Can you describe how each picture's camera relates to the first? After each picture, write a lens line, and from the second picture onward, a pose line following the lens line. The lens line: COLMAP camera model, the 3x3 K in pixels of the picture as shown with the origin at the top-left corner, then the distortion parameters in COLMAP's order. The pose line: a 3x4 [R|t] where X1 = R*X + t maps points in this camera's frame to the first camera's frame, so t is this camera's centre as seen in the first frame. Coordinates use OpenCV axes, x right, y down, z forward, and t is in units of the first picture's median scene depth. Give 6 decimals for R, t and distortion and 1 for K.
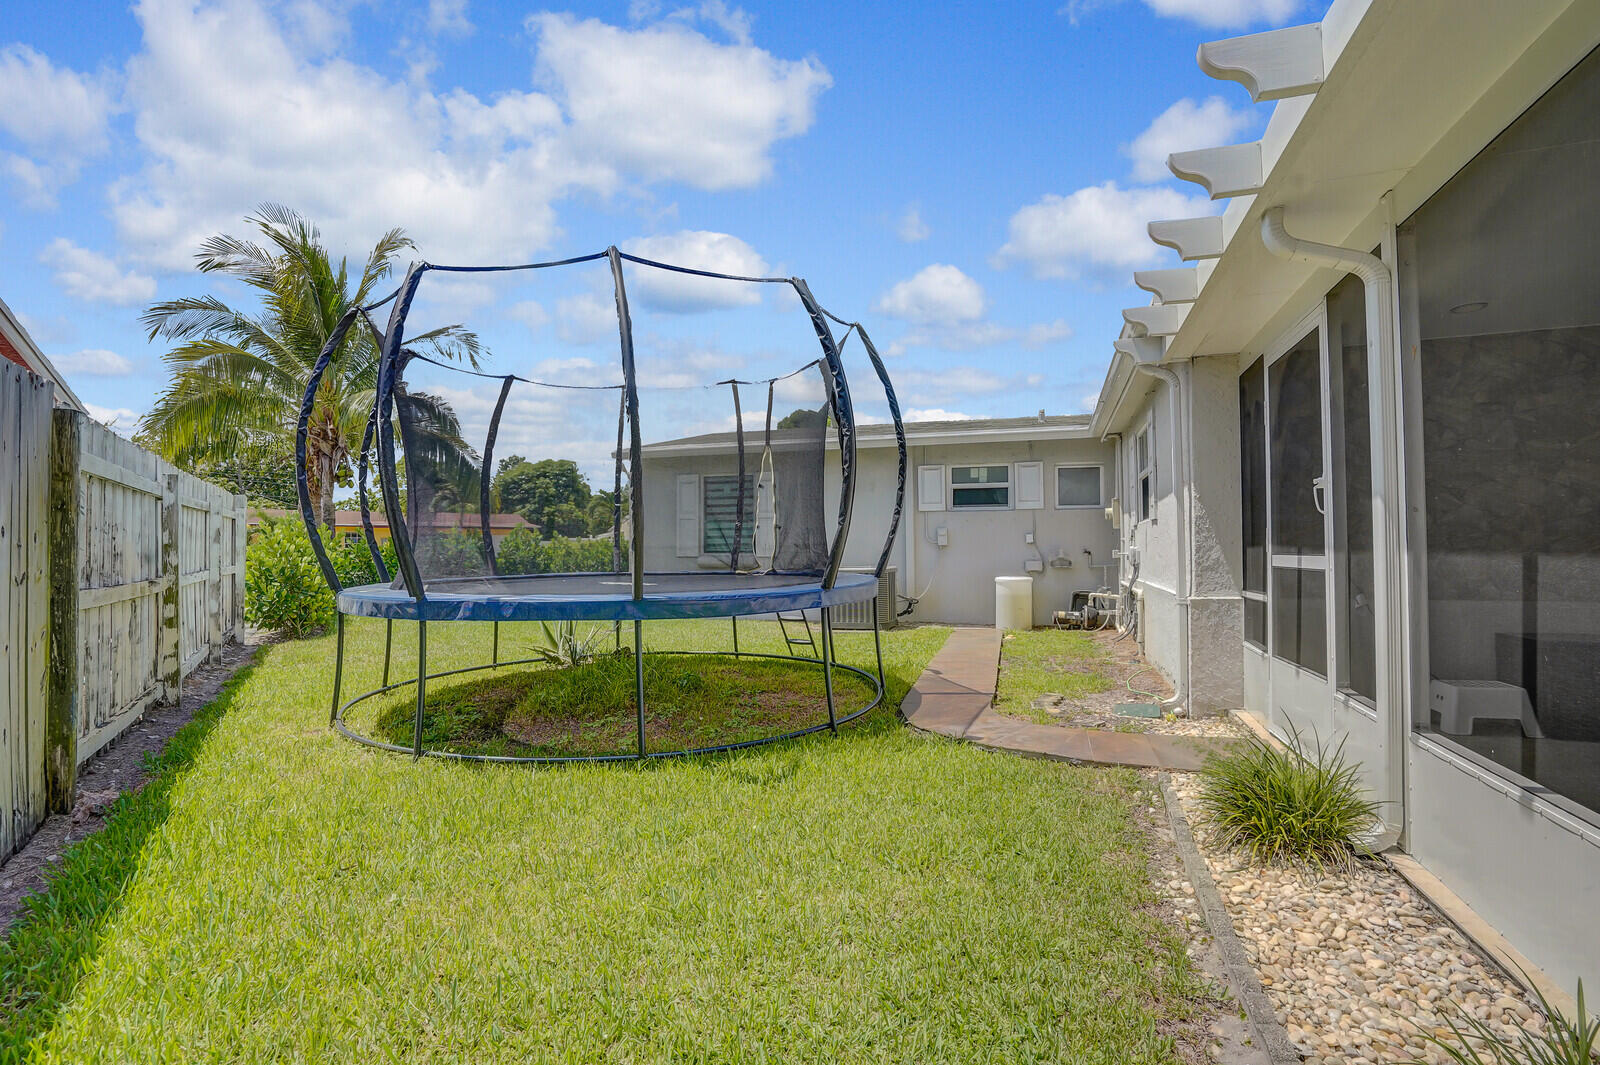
lens RADIAL K [[750.7, 0, 799.4], [0, 750.7, 539.5], [0, 0, 1]] dist [-0.014469, 0.002192]
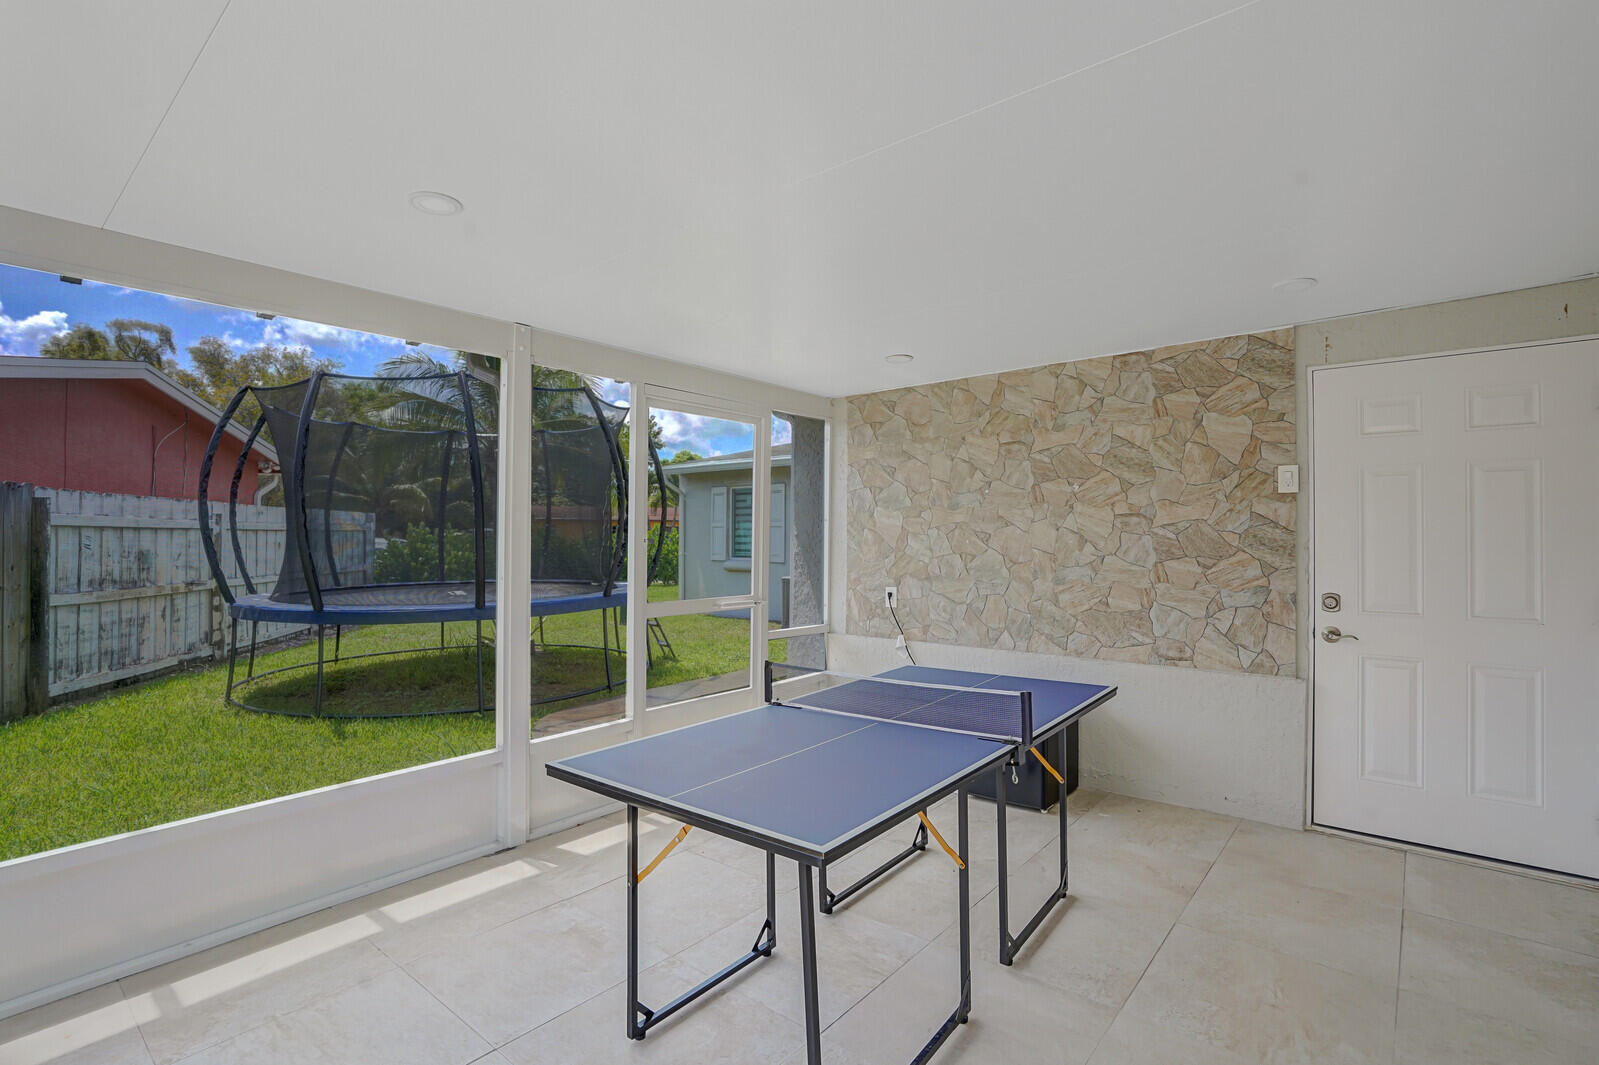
lens RADIAL K [[750.3, 0, 798.6], [0, 750.3, 531.3], [0, 0, 1]] dist [-0.014469, 0.002192]
pose [[0.926834, 0.004244, -0.375448, 1.047210], [-0.001900, 0.999976, 0.006611, -0.077200], [0.375467, -0.005414, 0.926820, 0.005452]]
